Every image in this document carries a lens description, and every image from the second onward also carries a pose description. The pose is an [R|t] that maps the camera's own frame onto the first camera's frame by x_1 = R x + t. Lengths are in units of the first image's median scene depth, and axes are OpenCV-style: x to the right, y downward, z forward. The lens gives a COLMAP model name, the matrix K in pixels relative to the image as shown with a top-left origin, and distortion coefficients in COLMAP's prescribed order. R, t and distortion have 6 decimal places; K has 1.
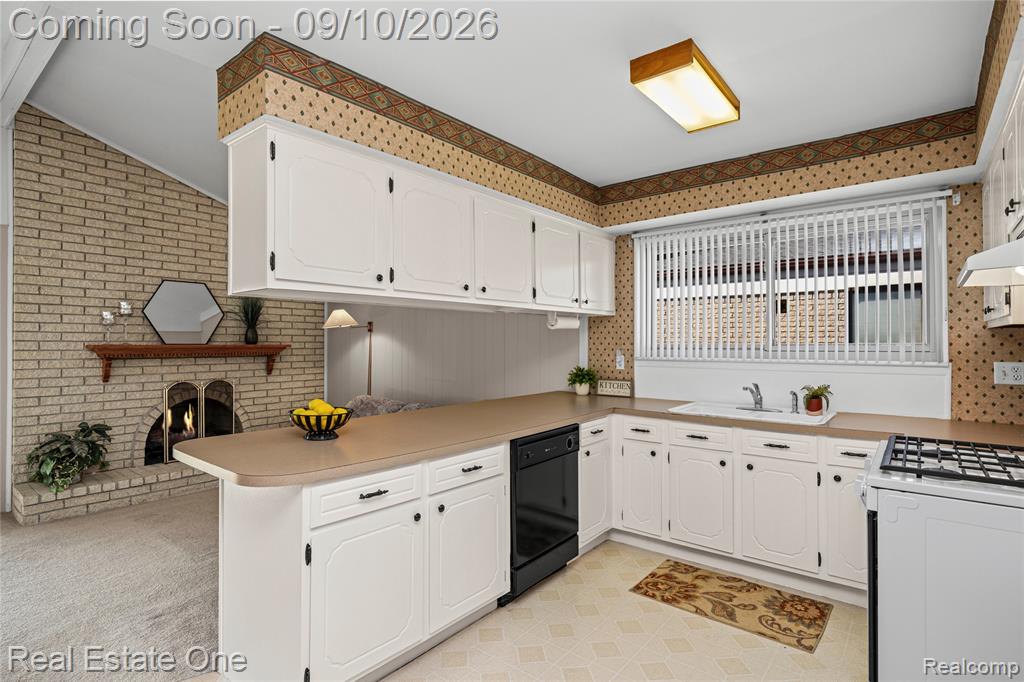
lens RADIAL K [[509.5, 0, 509.9], [0, 509.5, 338.4], [0, 0, 1]] dist [-0.000791, -0.003127]
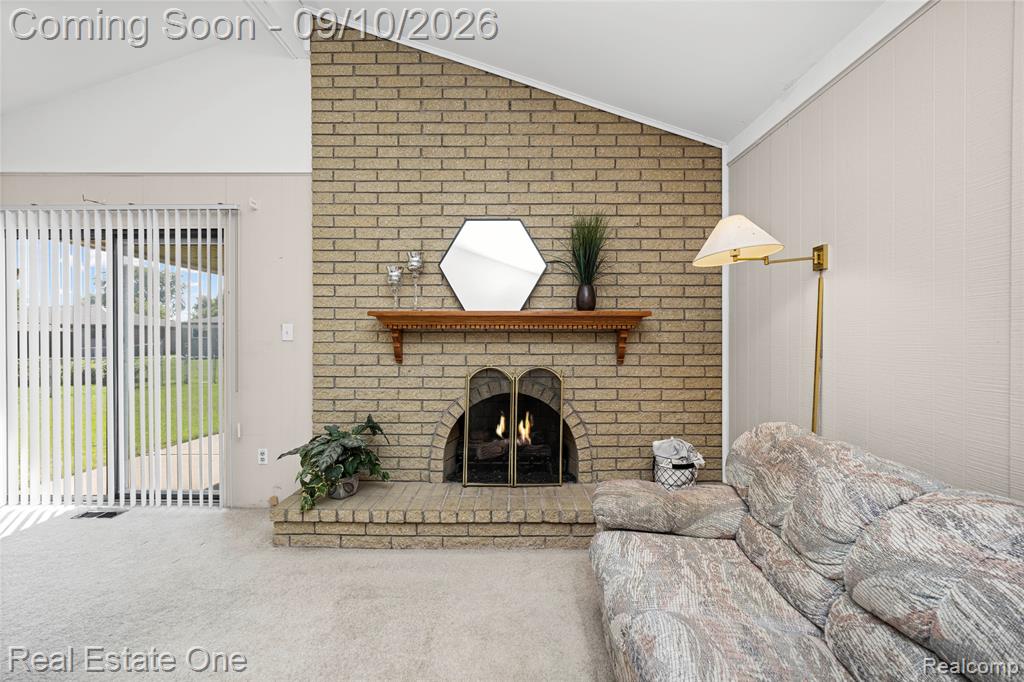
lens RADIAL K [[432.4, 0, 510.7], [0, 432.4, 336.6], [0, 0, 1]] dist [0.001785, -0.000255]
pose [[0.619818, 0.003544, -0.784738, -0.239444], [0.005764, 0.999942, 0.009069, 0.052926], [0.784724, -0.010144, 0.619762, 0.904058]]
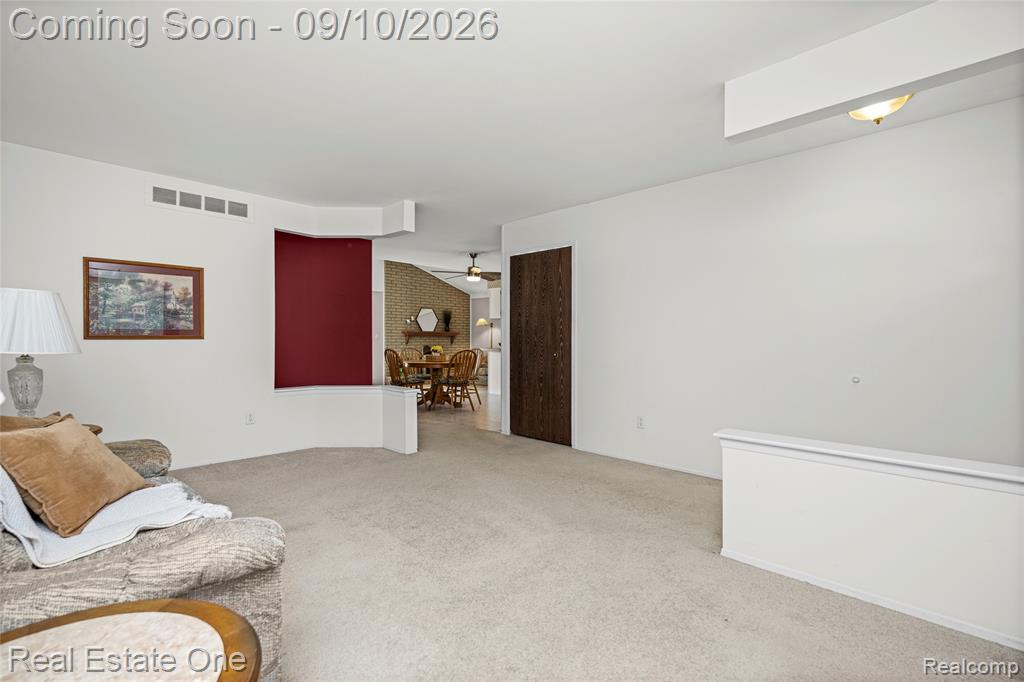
lens RADIAL K [[457.8, 0, 516.8], [0, 457.8, 339.0], [0, 0, 1]] dist [-0.000511, -0.000110]
pose [[0.996626, 0.001159, -0.082065, 0.050820], [-0.000572, 0.999974, 0.007172, 0.045617], [0.082071, -0.007101, 0.996601, -1.896128]]
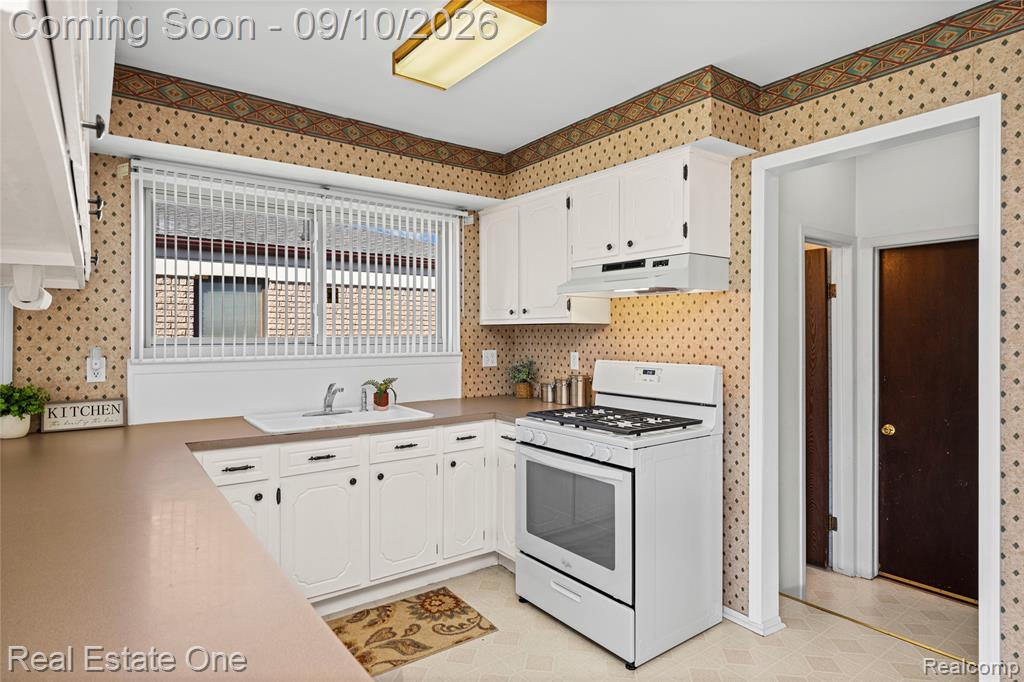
lens RADIAL K [[557.5, 0, 511.5], [0, 557.5, 335.4], [0, 0, 1]] dist [0.000573, -0.000318]
pose [[0.250173, -0.000651, 0.968201, -0.294537], [-0.006908, 0.999973, 0.002457, 0.002328], [-0.968177, -0.007303, 0.250161, 0.388978]]
